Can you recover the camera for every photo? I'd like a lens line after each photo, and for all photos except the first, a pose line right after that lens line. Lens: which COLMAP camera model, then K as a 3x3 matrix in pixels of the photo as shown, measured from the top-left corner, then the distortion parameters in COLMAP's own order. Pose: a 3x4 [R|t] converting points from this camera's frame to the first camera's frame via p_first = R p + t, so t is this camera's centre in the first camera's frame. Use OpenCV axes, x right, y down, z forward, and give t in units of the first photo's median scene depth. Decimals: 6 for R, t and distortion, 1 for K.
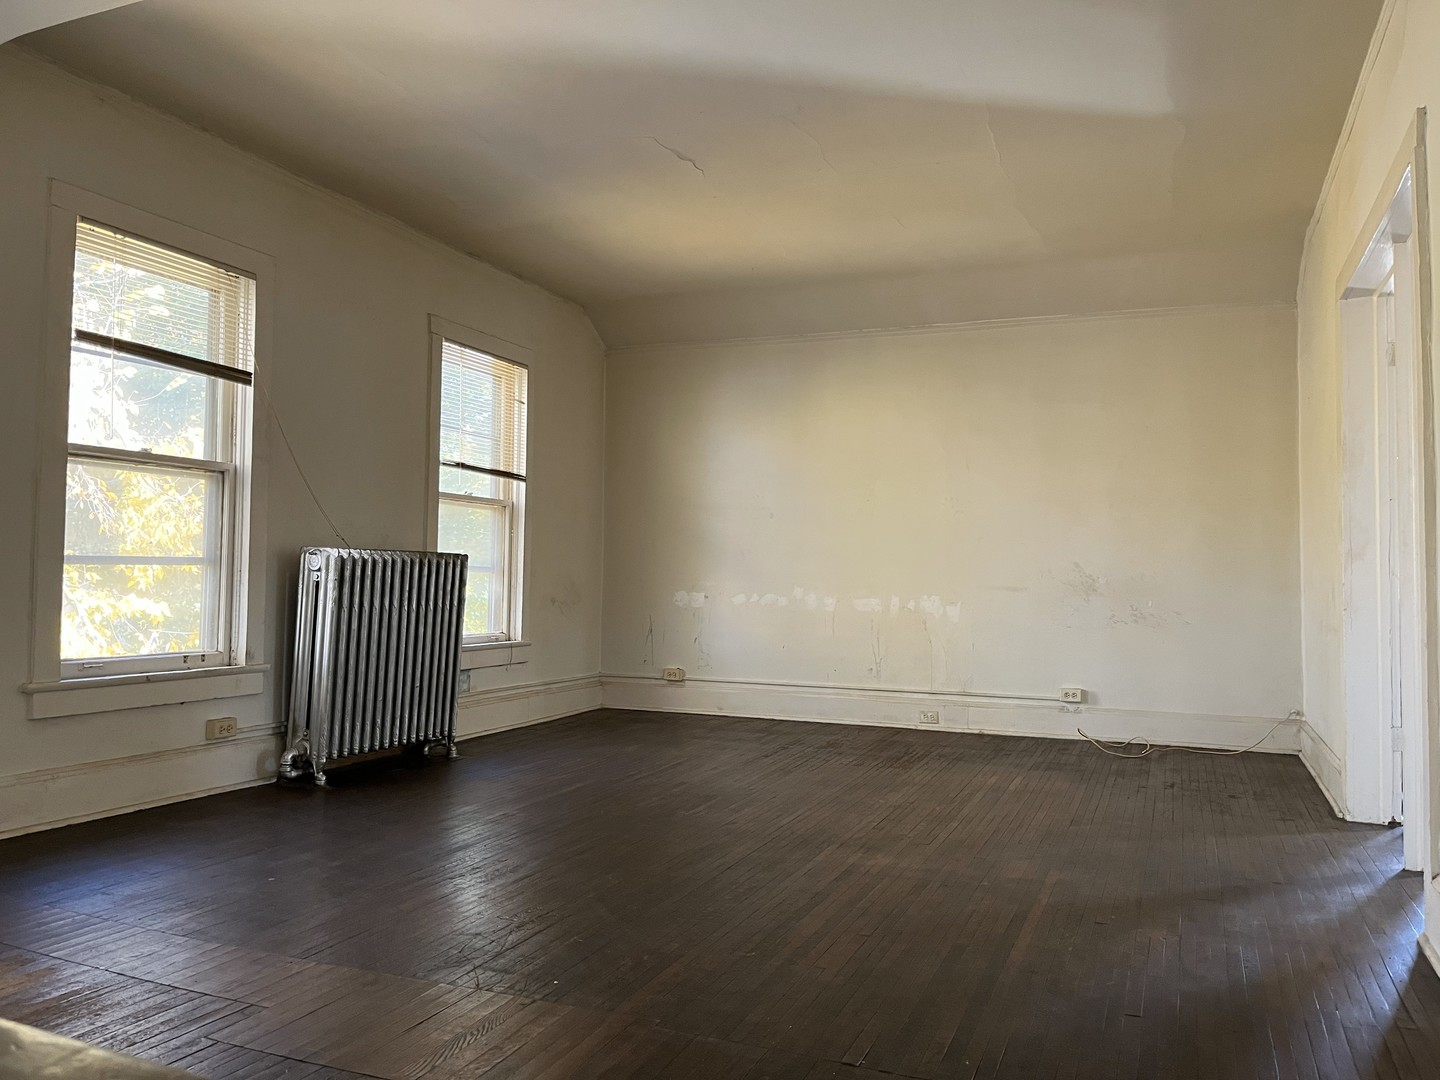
lens RADIAL K [[1090.9, 0, 720.3], [0, 1090.9, 544.6], [0, 0, 1]] dist [0.049698, -0.003595]
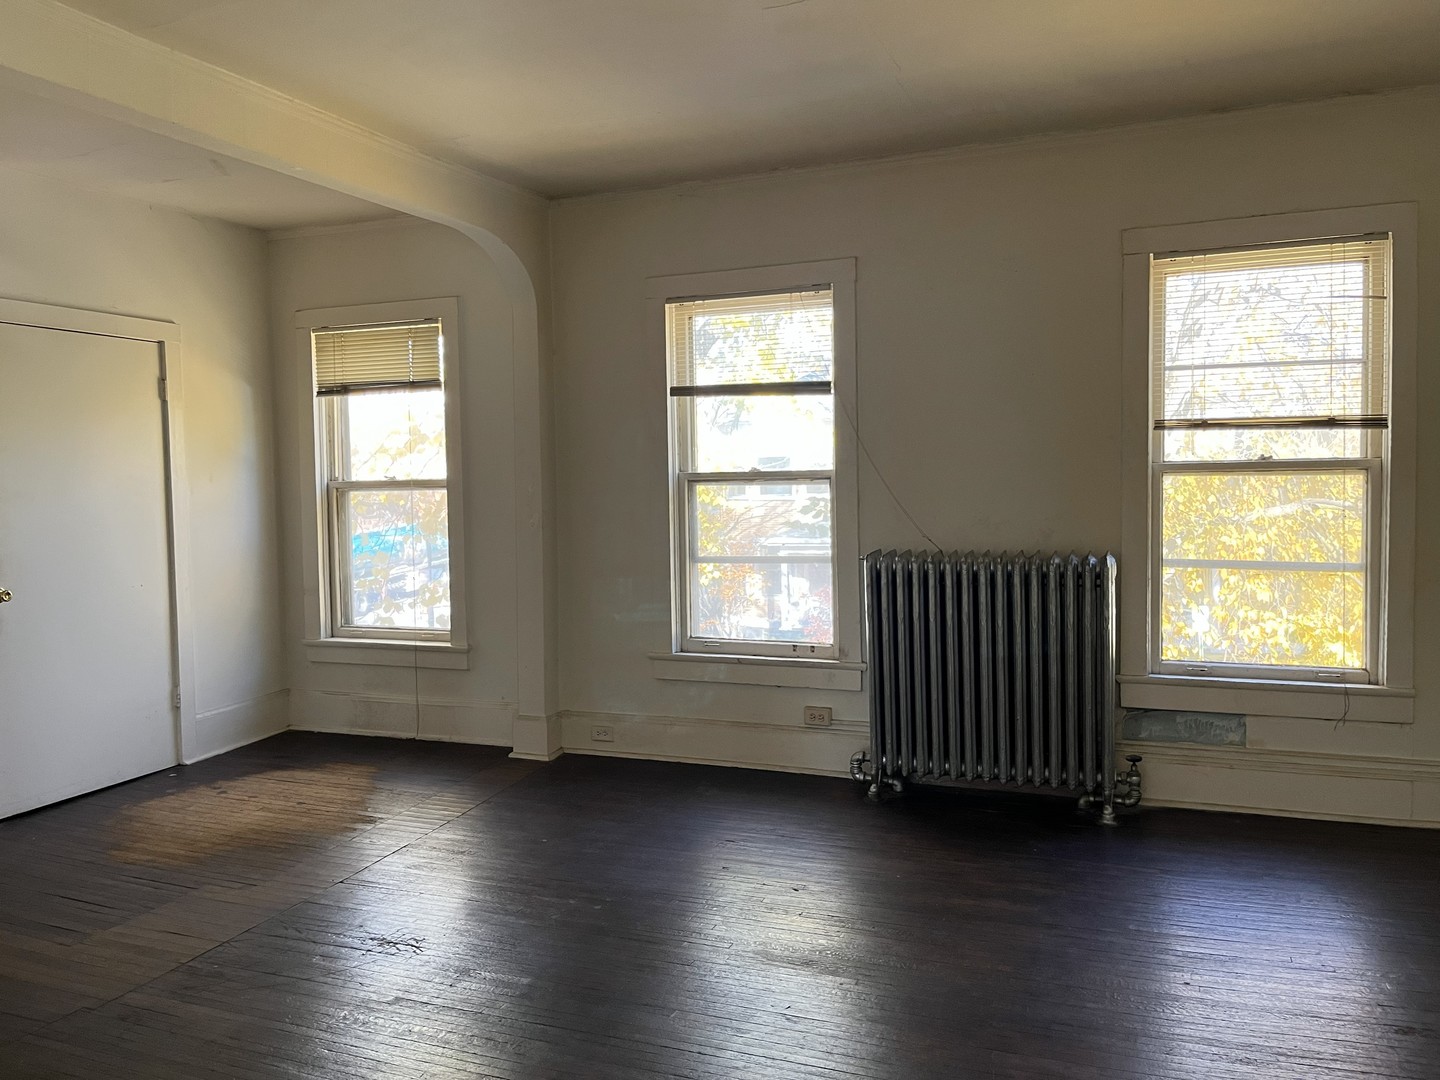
lens RADIAL K [[1090.9, 0, 717.9], [0, 1090.9, 535.6], [0, 0, 1]] dist [0.049698, -0.003595]
pose [[0.023811, 0.044593, -0.998721, 0.610071], [0.053826, 0.997498, 0.045822, -0.065661], [0.998266, -0.054848, 0.021351, 0.876262]]
